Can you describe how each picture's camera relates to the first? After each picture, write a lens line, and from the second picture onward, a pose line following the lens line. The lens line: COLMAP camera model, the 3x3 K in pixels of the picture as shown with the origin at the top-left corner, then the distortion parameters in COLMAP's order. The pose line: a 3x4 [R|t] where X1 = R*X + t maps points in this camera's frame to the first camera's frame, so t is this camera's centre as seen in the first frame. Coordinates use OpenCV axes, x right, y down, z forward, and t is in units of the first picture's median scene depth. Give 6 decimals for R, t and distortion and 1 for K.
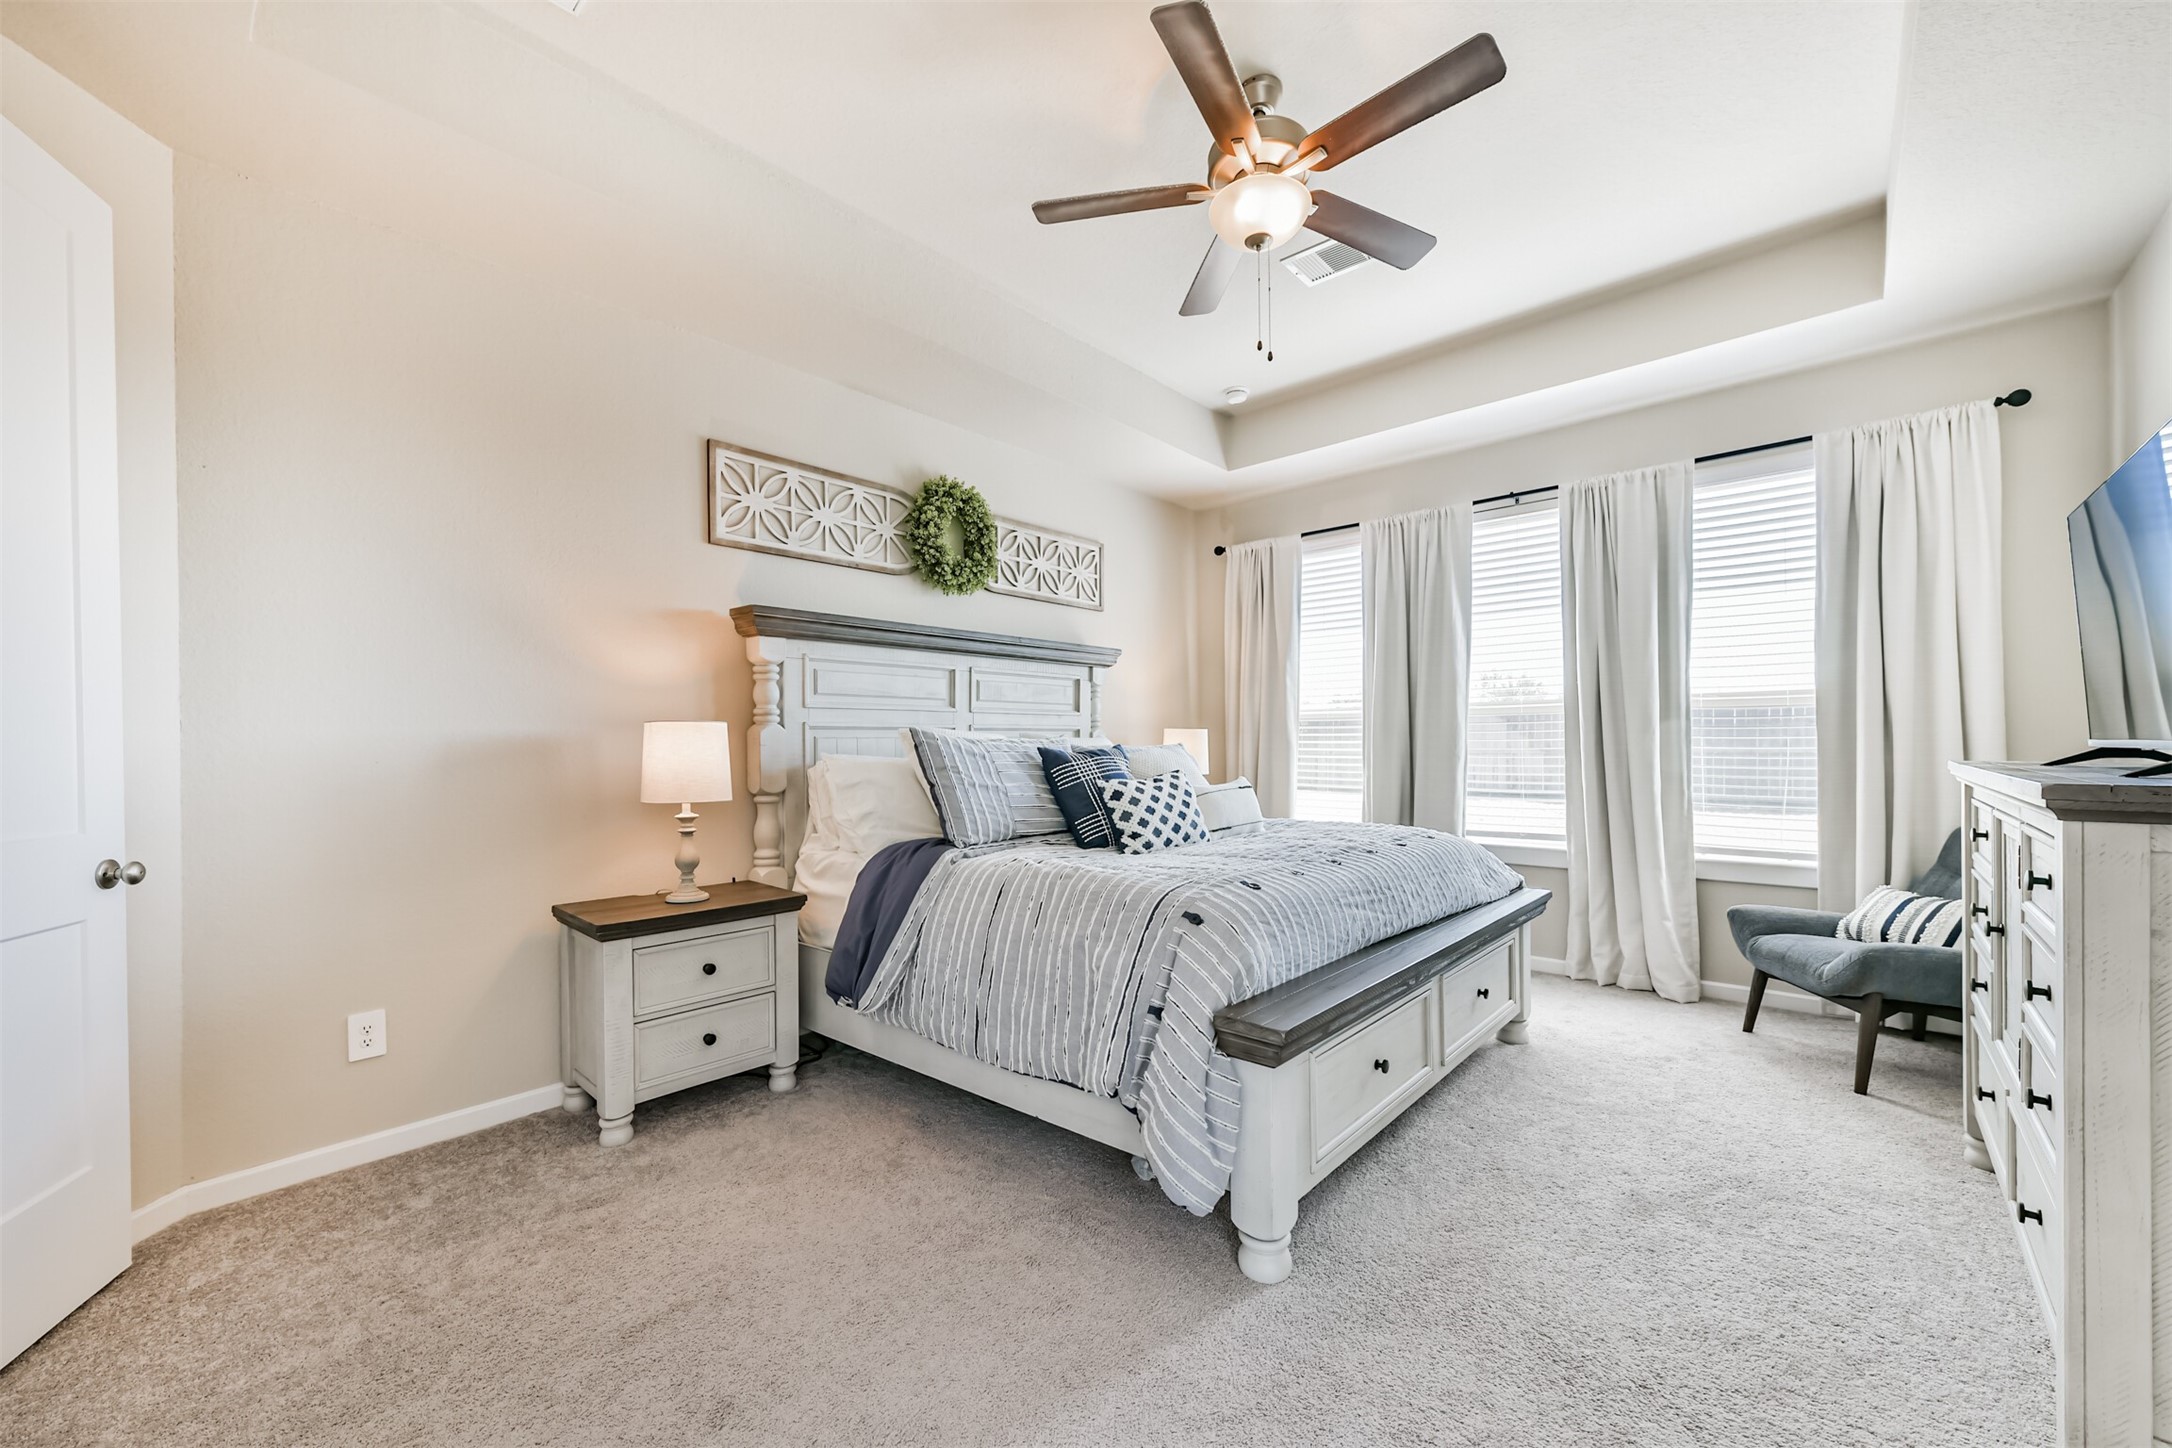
lens RADIAL K [[840.7, 0, 1089.8], [0, 840.7, 752.2], [0, 0, 1]] dist [0.008571, -0.000284]
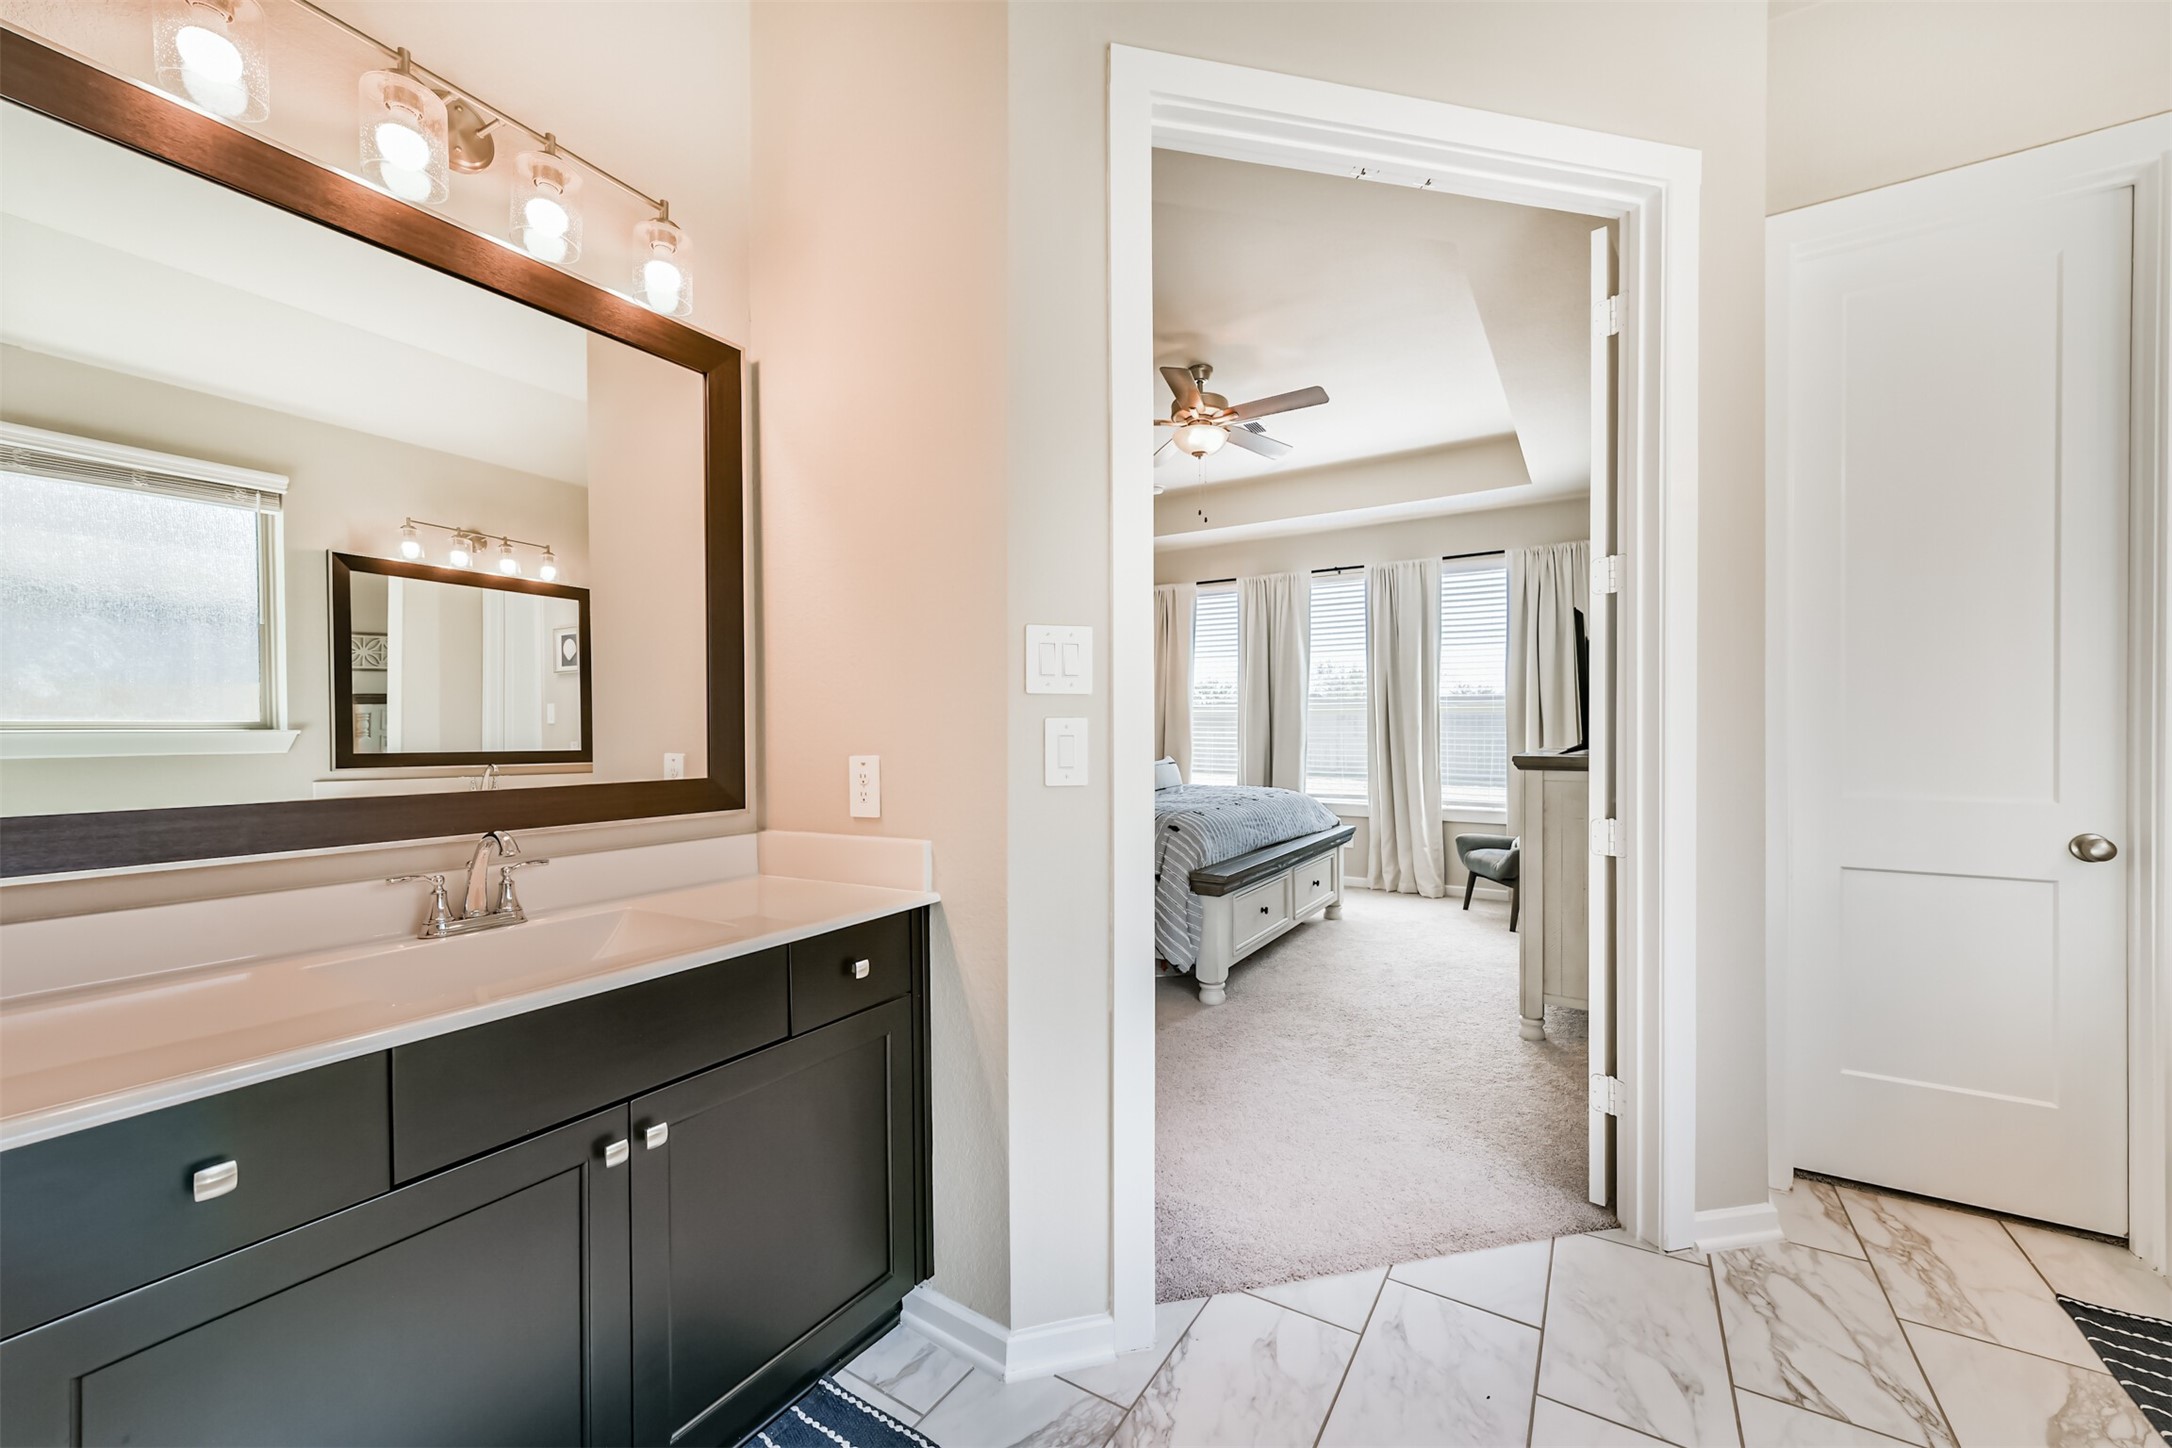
lens RADIAL K [[840.7, 0, 1084.4], [0, 840.7, 728.8], [0, 0, 1]] dist [0.008571, -0.000284]
pose [[0.986197, 0.007850, 0.165390, -0.253769], [-0.006516, 0.999942, -0.008604, -0.007080], [-0.165448, 0.007408, 0.986191, -0.546846]]
